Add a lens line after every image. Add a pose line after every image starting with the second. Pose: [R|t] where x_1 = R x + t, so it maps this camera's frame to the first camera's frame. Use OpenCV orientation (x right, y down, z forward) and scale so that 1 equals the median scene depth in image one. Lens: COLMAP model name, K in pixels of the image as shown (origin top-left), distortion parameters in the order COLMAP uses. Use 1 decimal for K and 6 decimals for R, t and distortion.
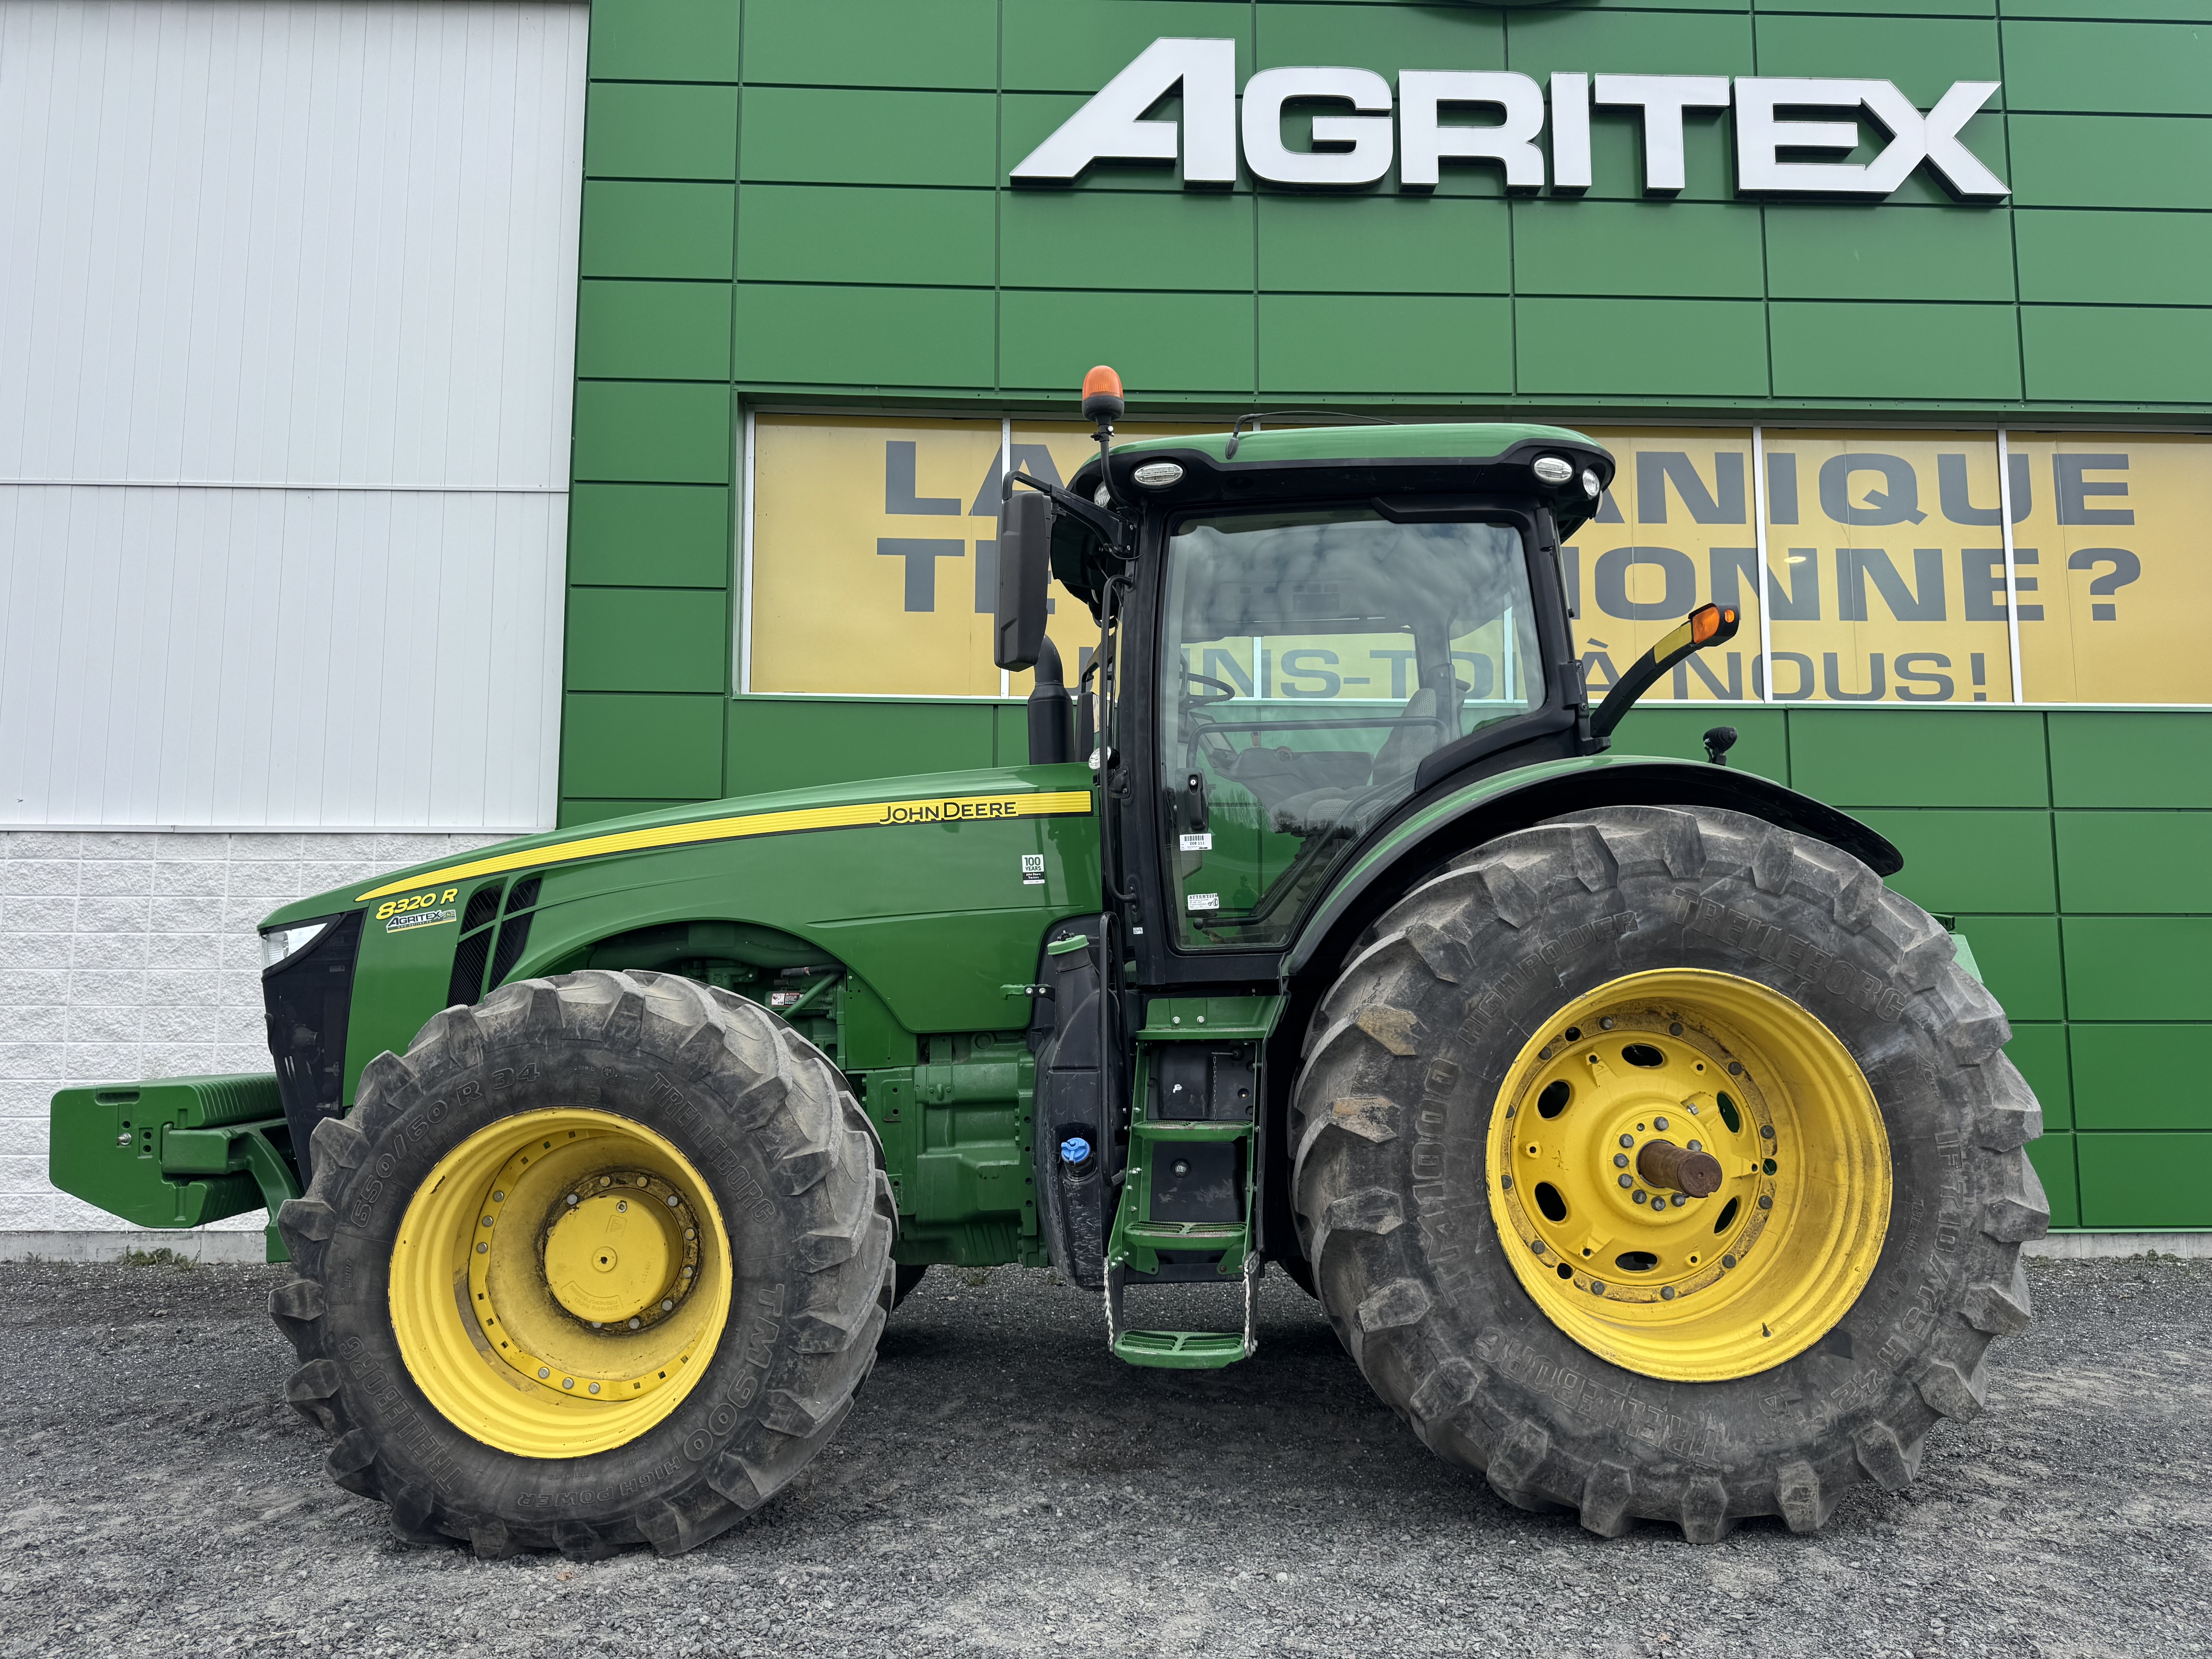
lens RADIAL K [[1636.0, 0, 1106.0], [0, 1636.0, 829.5], [0, 0, 1]] dist [0.054361, -0.086903]
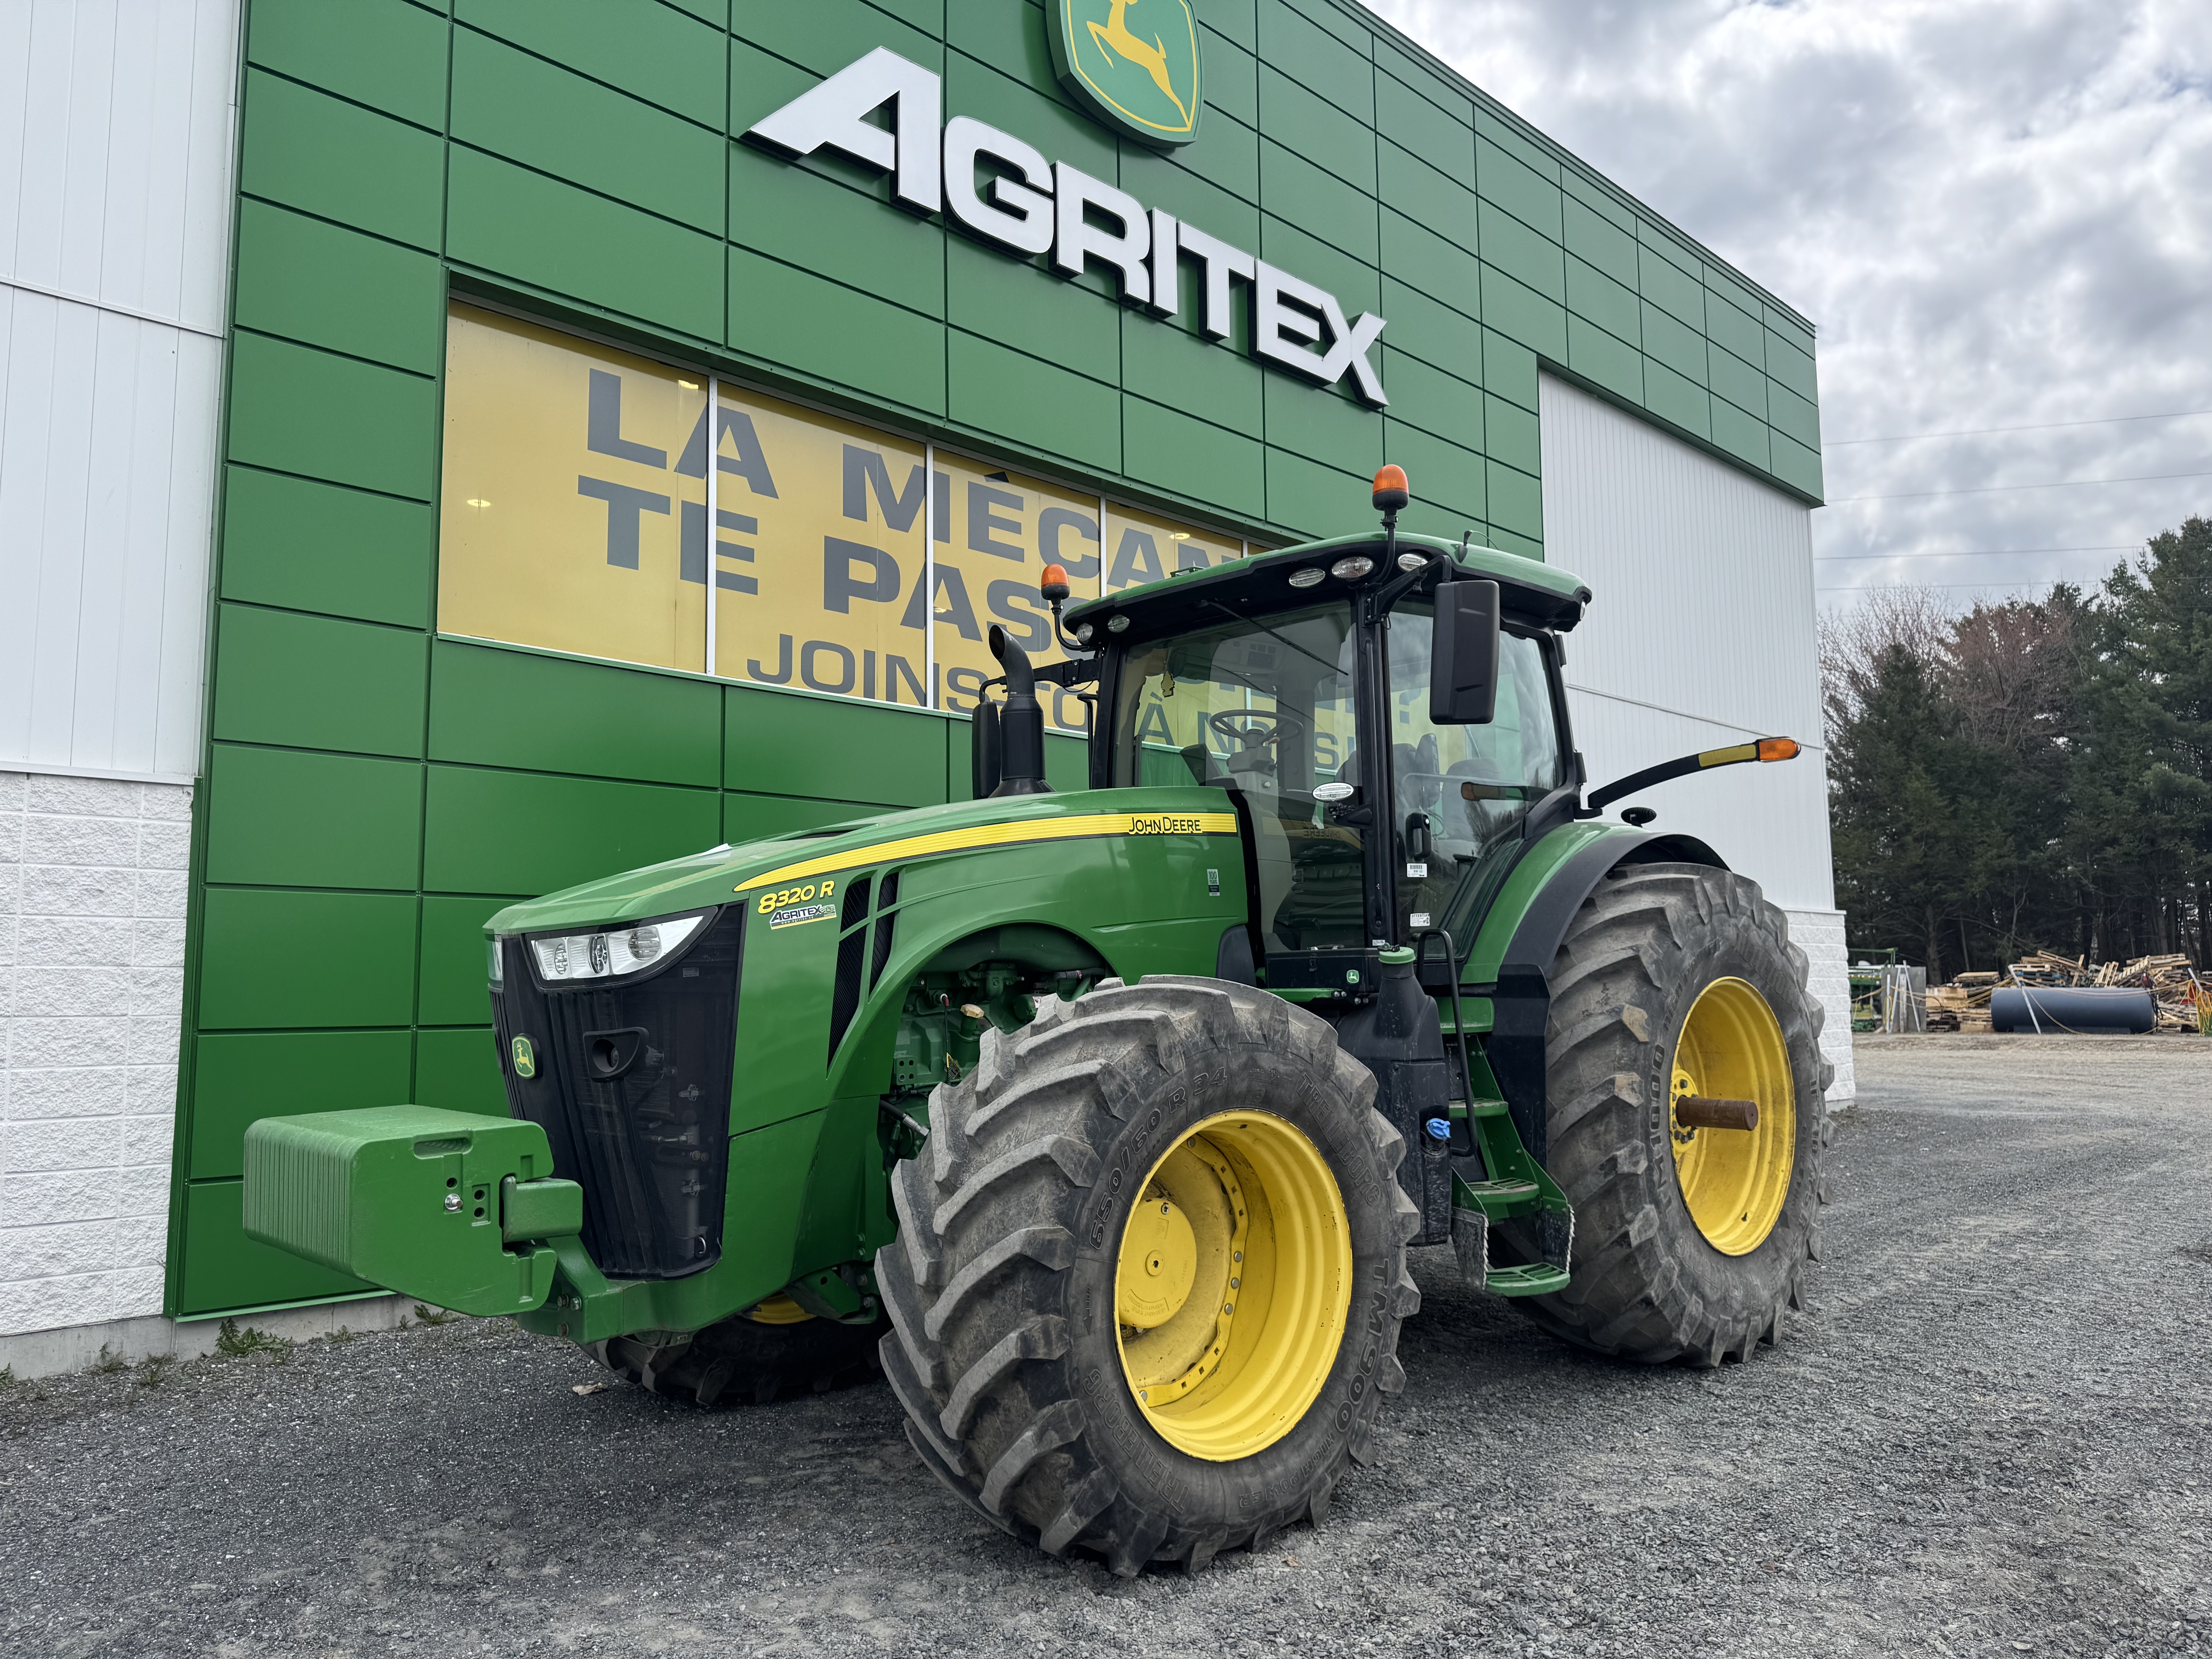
lens RADIAL K [[1621.8, 0, 1155.2], [0, 1621.8, 823.0], [0, 0, 1]] dist [0.164528, -0.418136]
pose [[0.716689, 0.066442, 0.694221, -0.515328], [-0.064986, 0.997483, -0.028377, 0.010943], [-0.694359, -0.024777, 0.719202, 0.147855]]
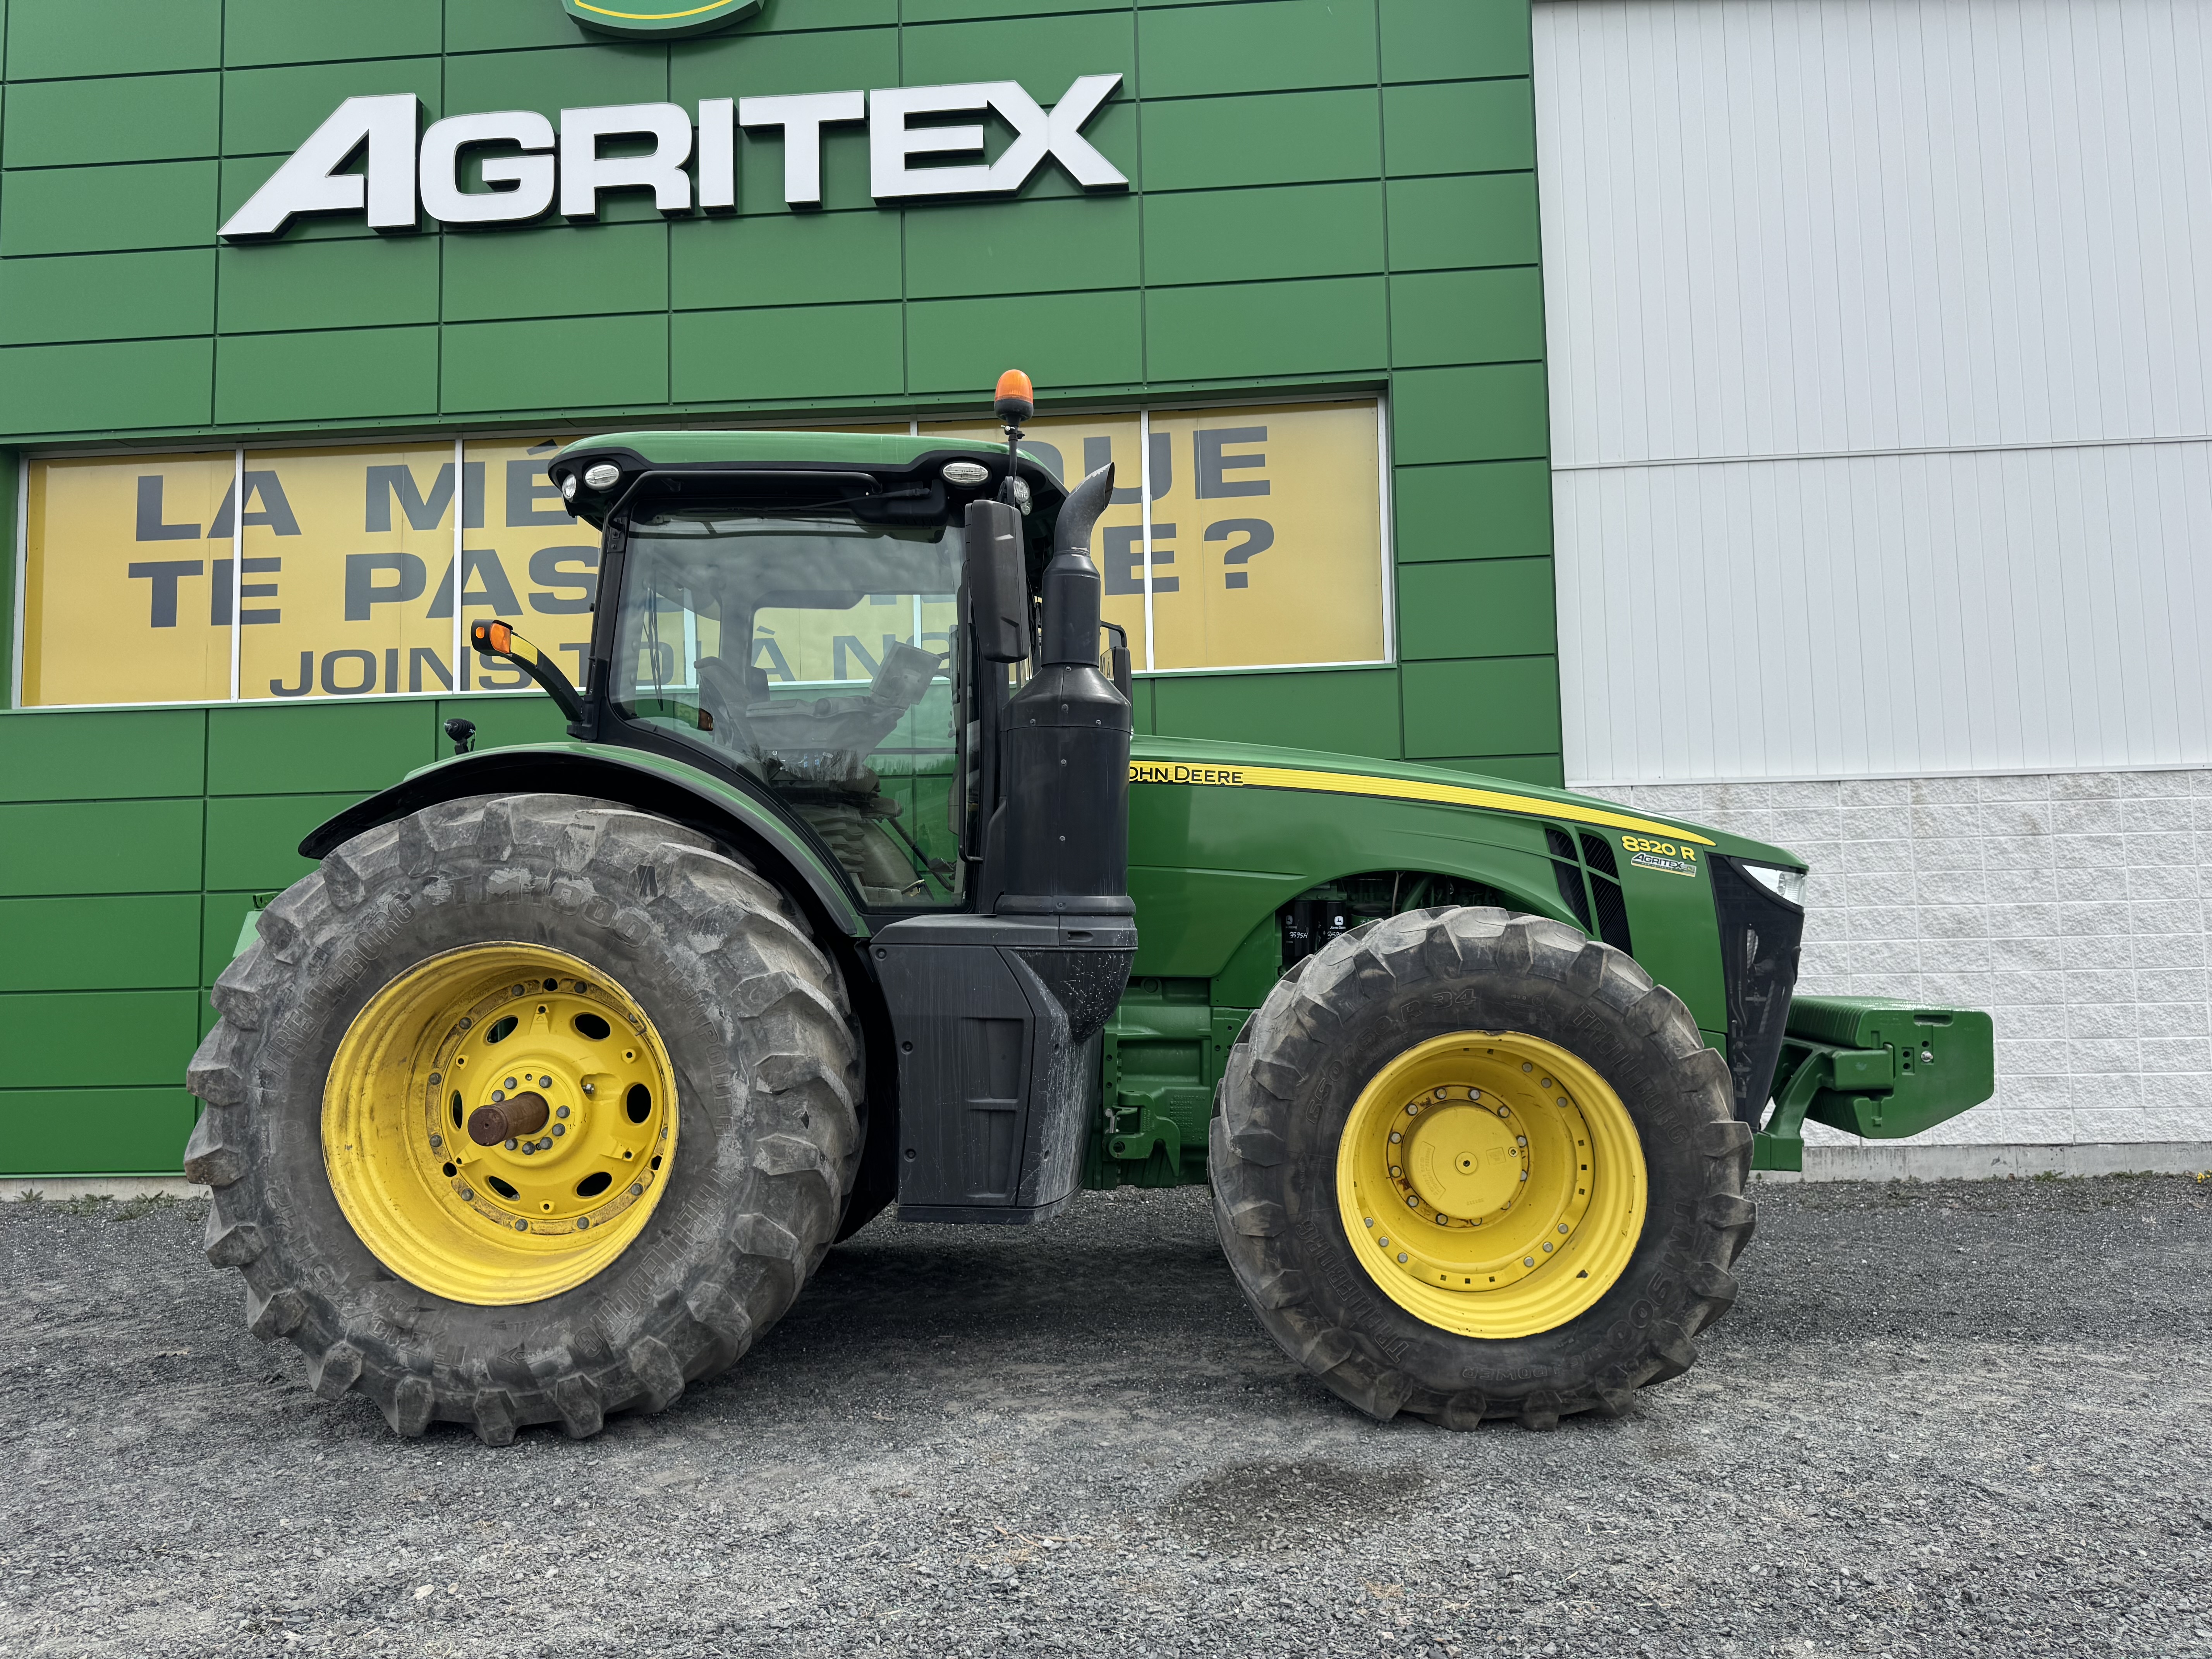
lens RADIAL K [[1534.4, 0, 1106.0], [0, 1534.4, 829.5], [0, 0, 1]] dist [0.111819, -0.182362]
pose [[0.993834, -0.034101, -0.105503, 0.628524], [0.036170, 0.999188, 0.017761, 0.007669], [0.104812, -0.021467, 0.994260, 0.005857]]
